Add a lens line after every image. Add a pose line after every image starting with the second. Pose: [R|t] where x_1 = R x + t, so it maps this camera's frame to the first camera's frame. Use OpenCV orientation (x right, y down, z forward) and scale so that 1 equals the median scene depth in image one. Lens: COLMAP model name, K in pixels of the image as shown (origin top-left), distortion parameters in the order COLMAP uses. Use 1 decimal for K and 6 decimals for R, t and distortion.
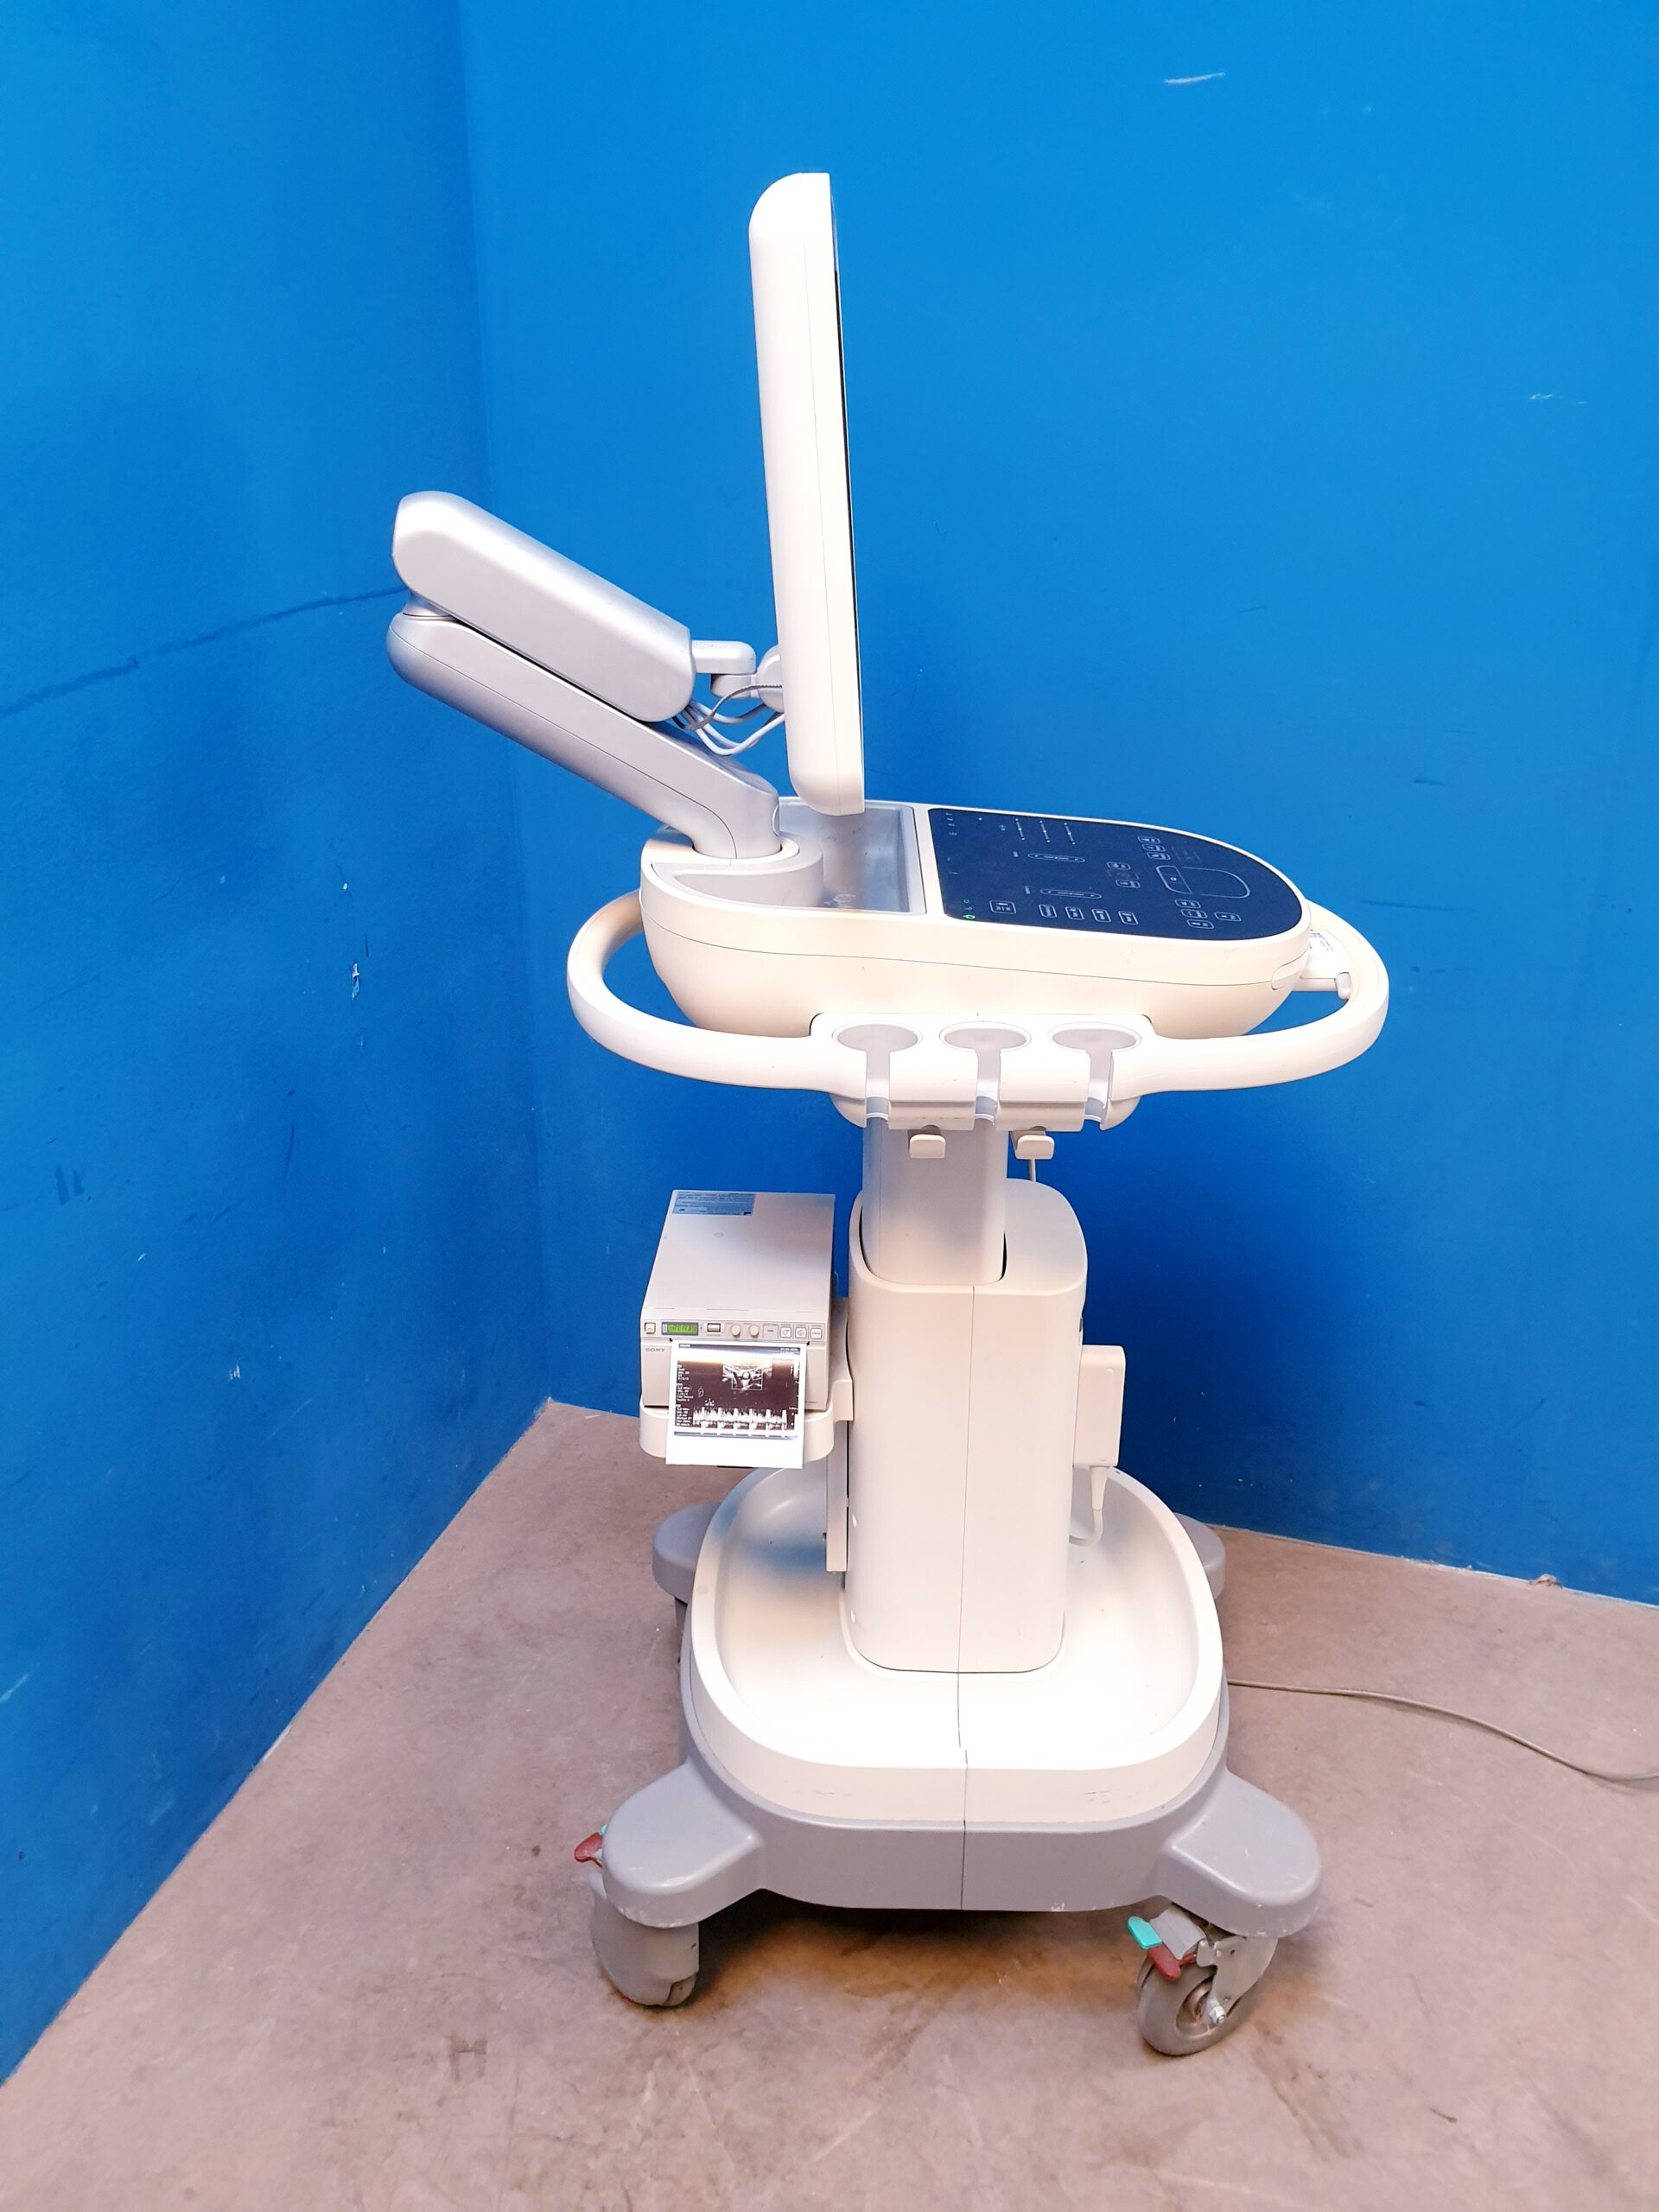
lens RADIAL K [[1734.4, 0, 837.1], [0, 1734.4, 1104.2], [0, 0, 1]] dist [0.007248, 0.017600]
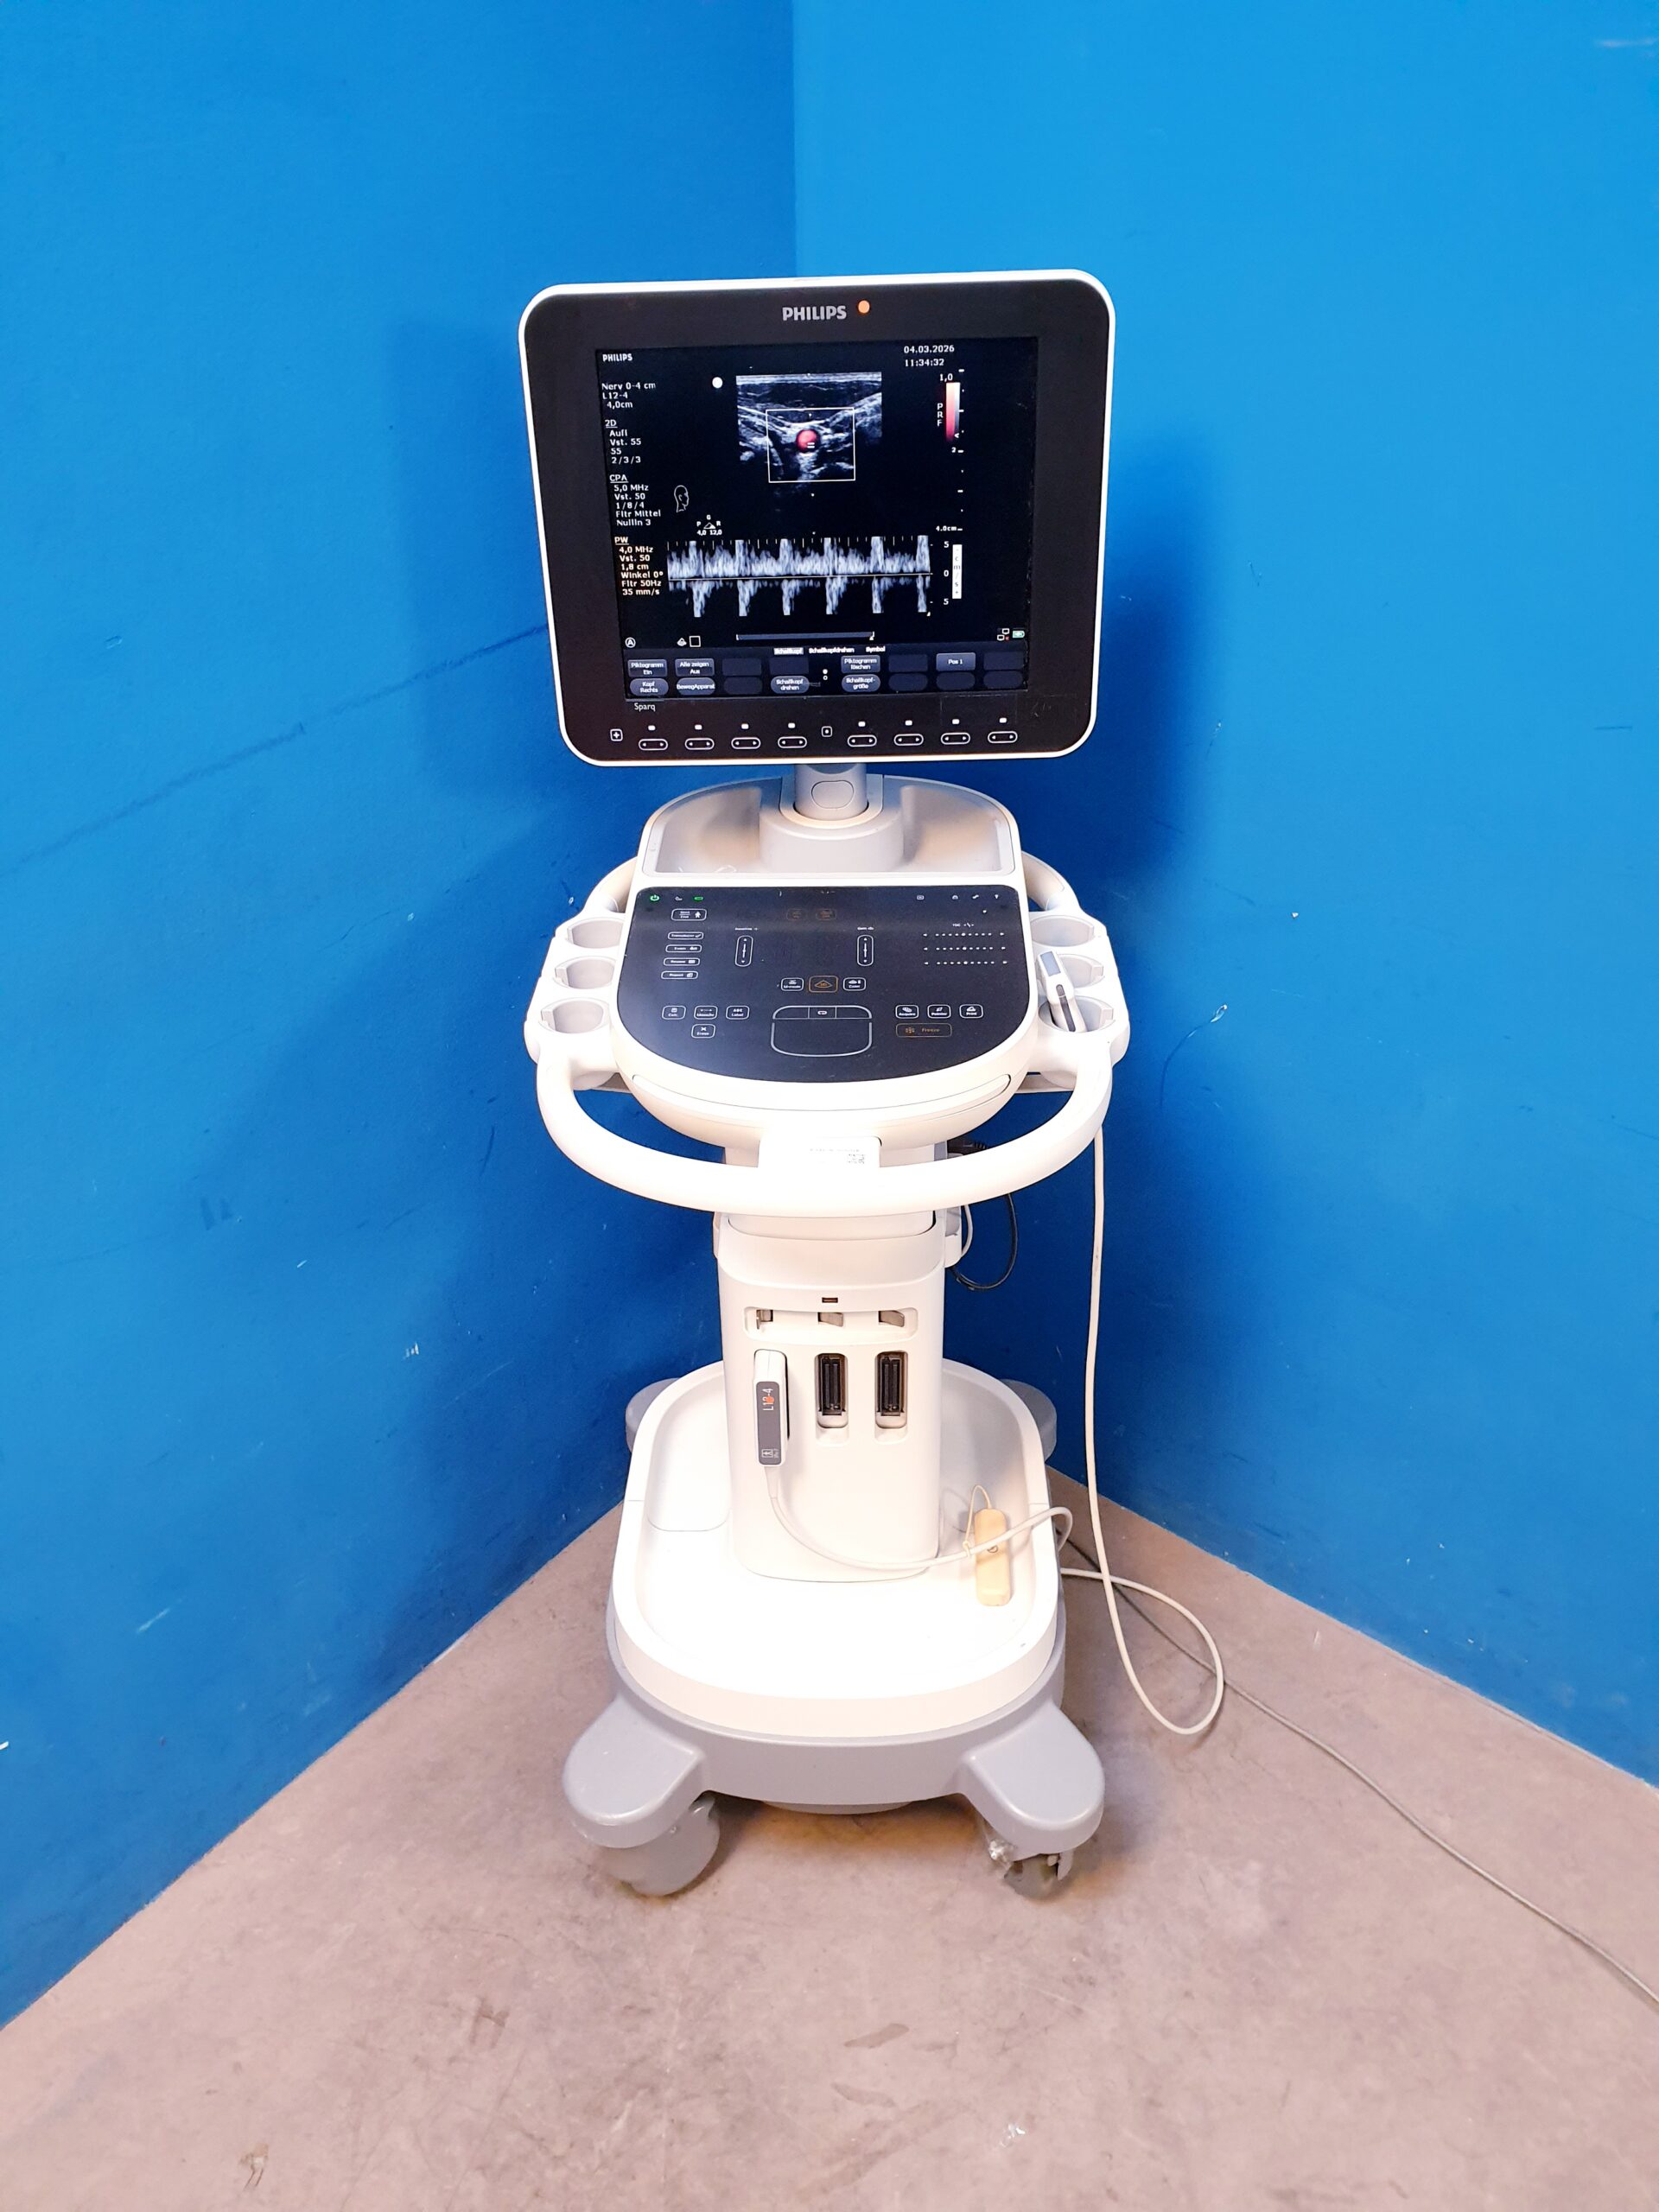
lens RADIAL K [[1716.1, 0, 829.5], [0, 1716.1, 1106.0], [0, 0, 1]] dist [0.014653, -0.005980]
pose [[0.927443, 0.190839, -0.321604, 0.229801], [-0.131333, 0.971425, 0.197700, -0.264368], [0.350143, -0.141118, 0.926005, 0.146418]]
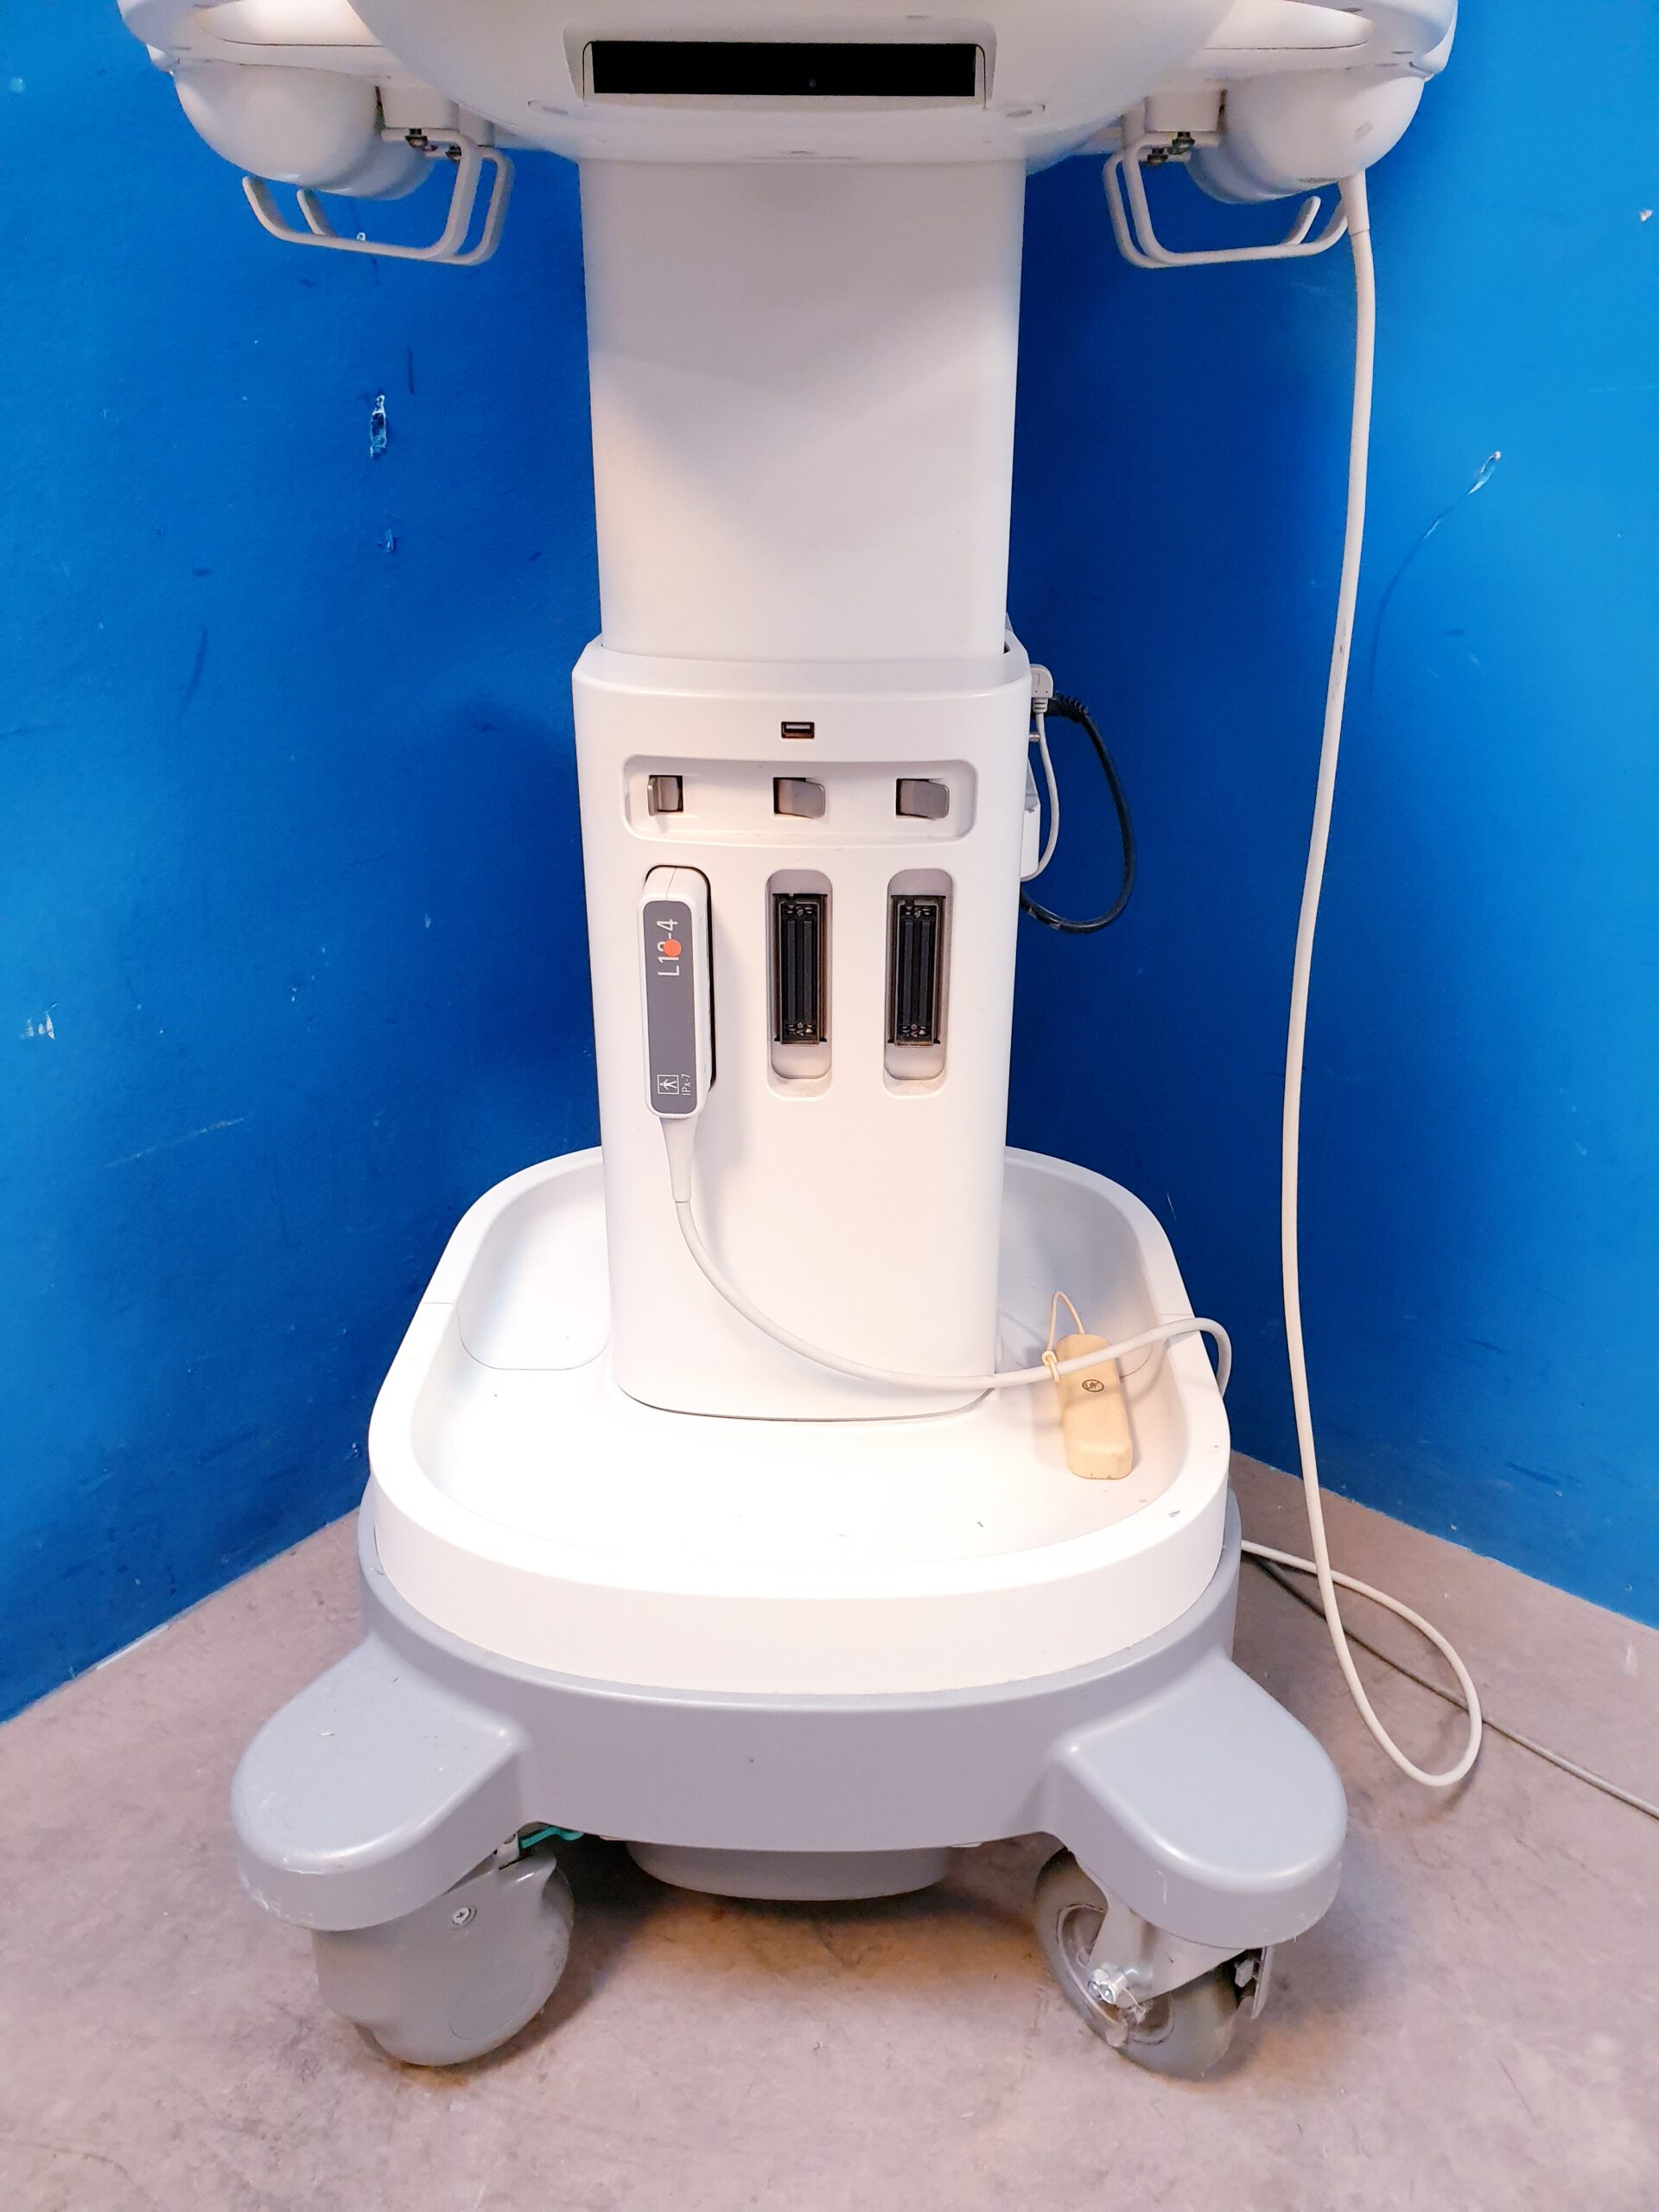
lens RADIAL K [[1716.5, 0, 847.5], [0, 1716.5, 1111.2], [0, 0, 1]] dist [0.010957, 0.008226]
pose [[0.928205, 0.161845, -0.335026, 0.124390], [-0.156592, 0.986734, 0.042828, 0.129491], [0.337513, 0.012710, 0.941235, 0.603628]]
